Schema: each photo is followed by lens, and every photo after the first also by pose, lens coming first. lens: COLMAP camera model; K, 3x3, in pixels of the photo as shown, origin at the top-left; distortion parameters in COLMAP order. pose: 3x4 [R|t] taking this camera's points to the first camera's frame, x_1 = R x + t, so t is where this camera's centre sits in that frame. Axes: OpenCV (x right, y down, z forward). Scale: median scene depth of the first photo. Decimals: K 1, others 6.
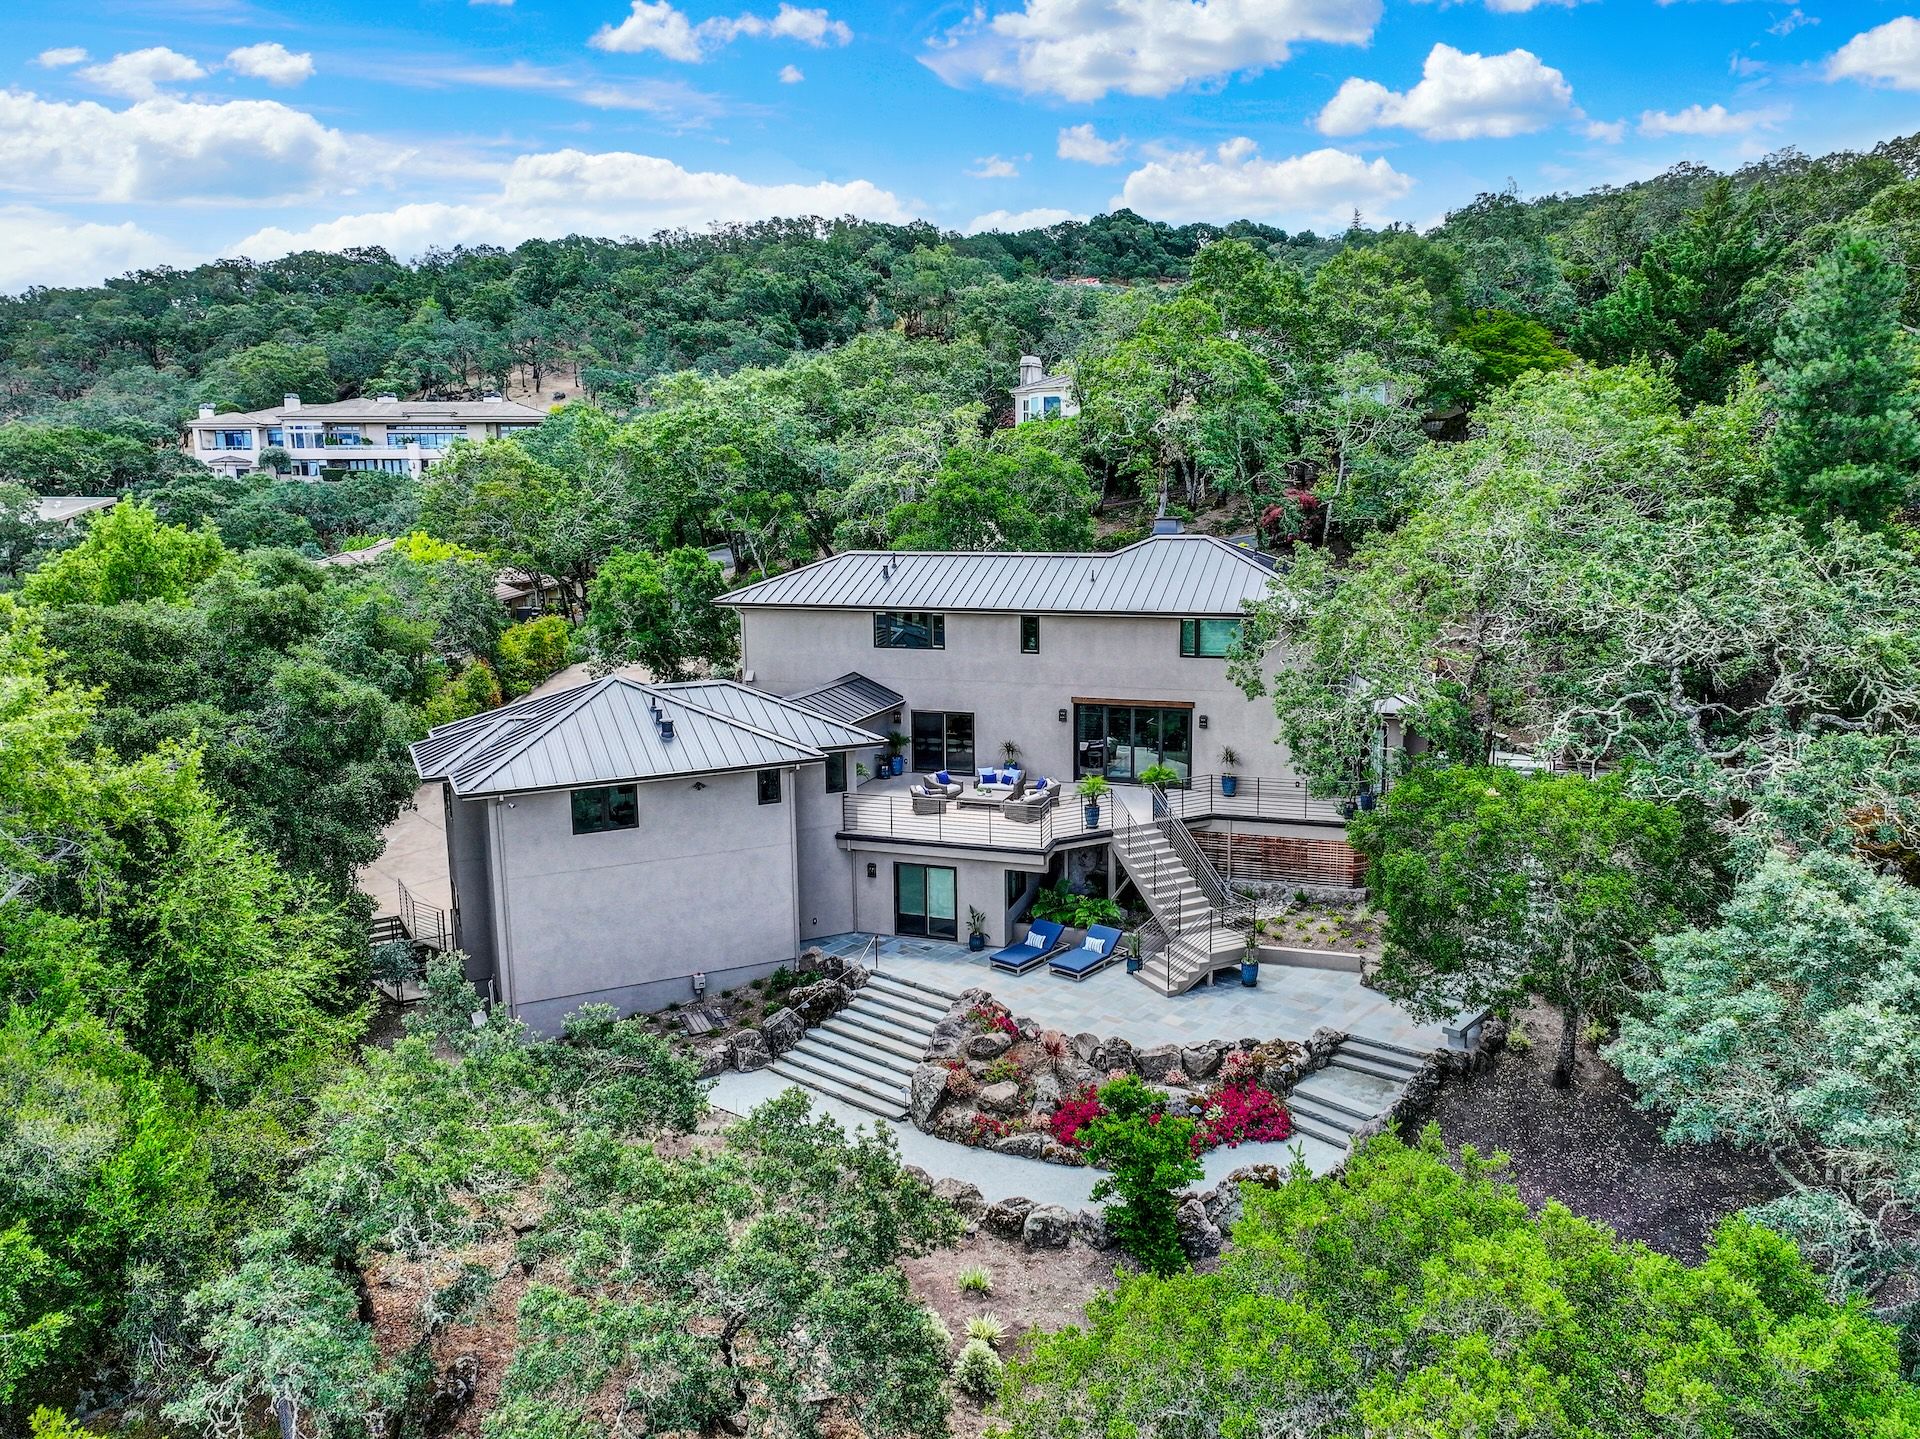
lens RADIAL K [[1338.7, 0, 966.8], [0, 1338.7, 715.6], [0, 0, 1]] dist [0.003291, 0.002339]
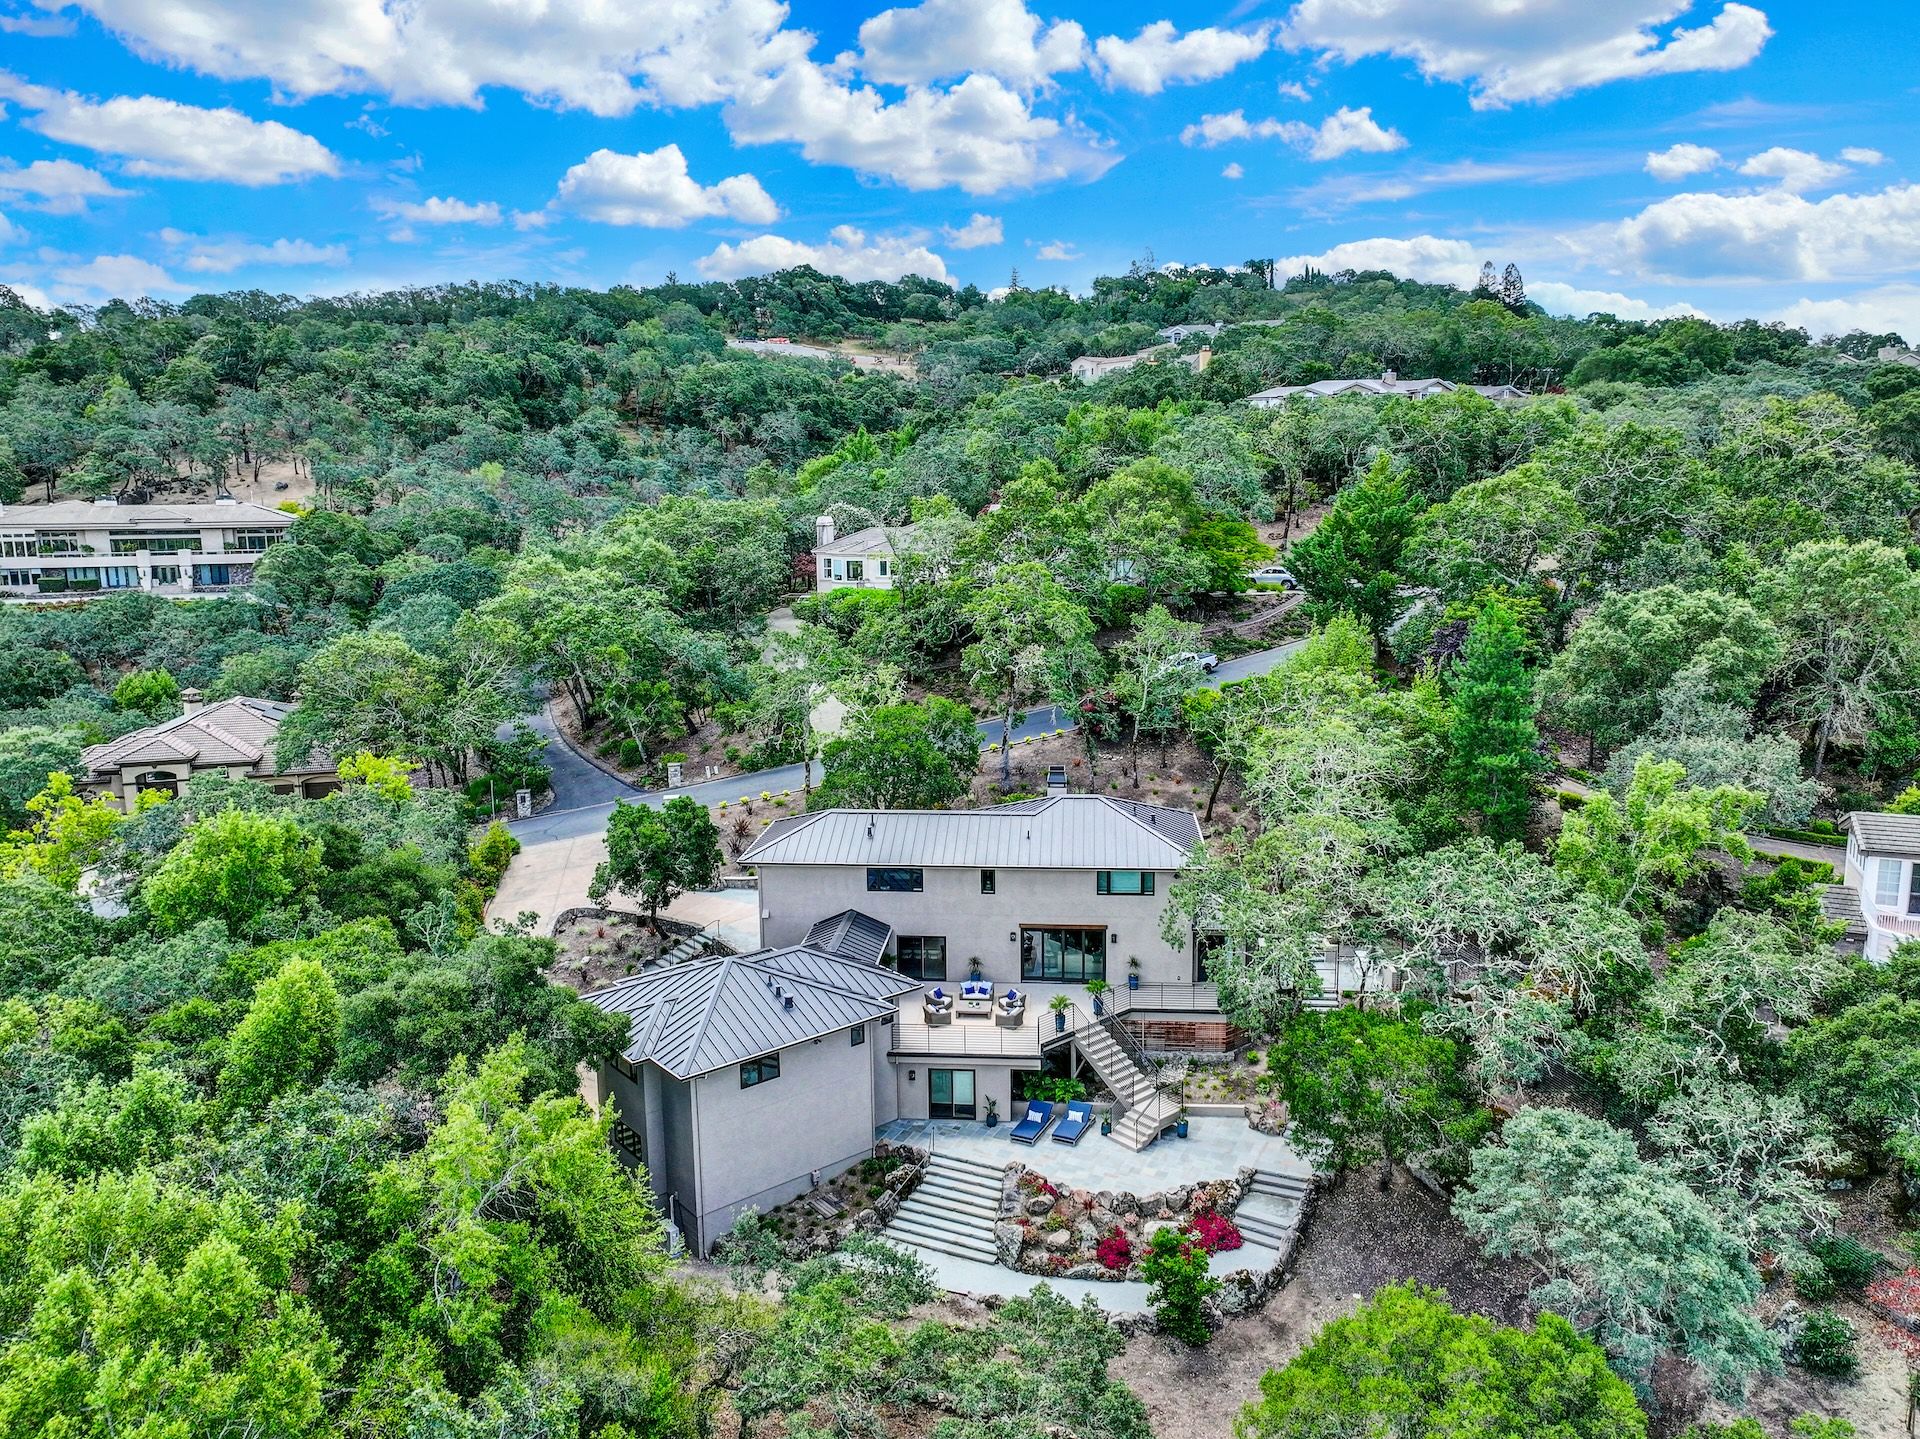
lens RADIAL K [[1338.7, 0, 966.8], [0, 1338.7, 715.6], [0, 0, 1]] dist [0.003291, 0.002339]
pose [[0.967691, -0.040411, 0.248880, -0.376223], [0.041120, 0.999151, 0.002351, -0.283240], [-0.248764, 0.007959, 0.968532, -0.412524]]
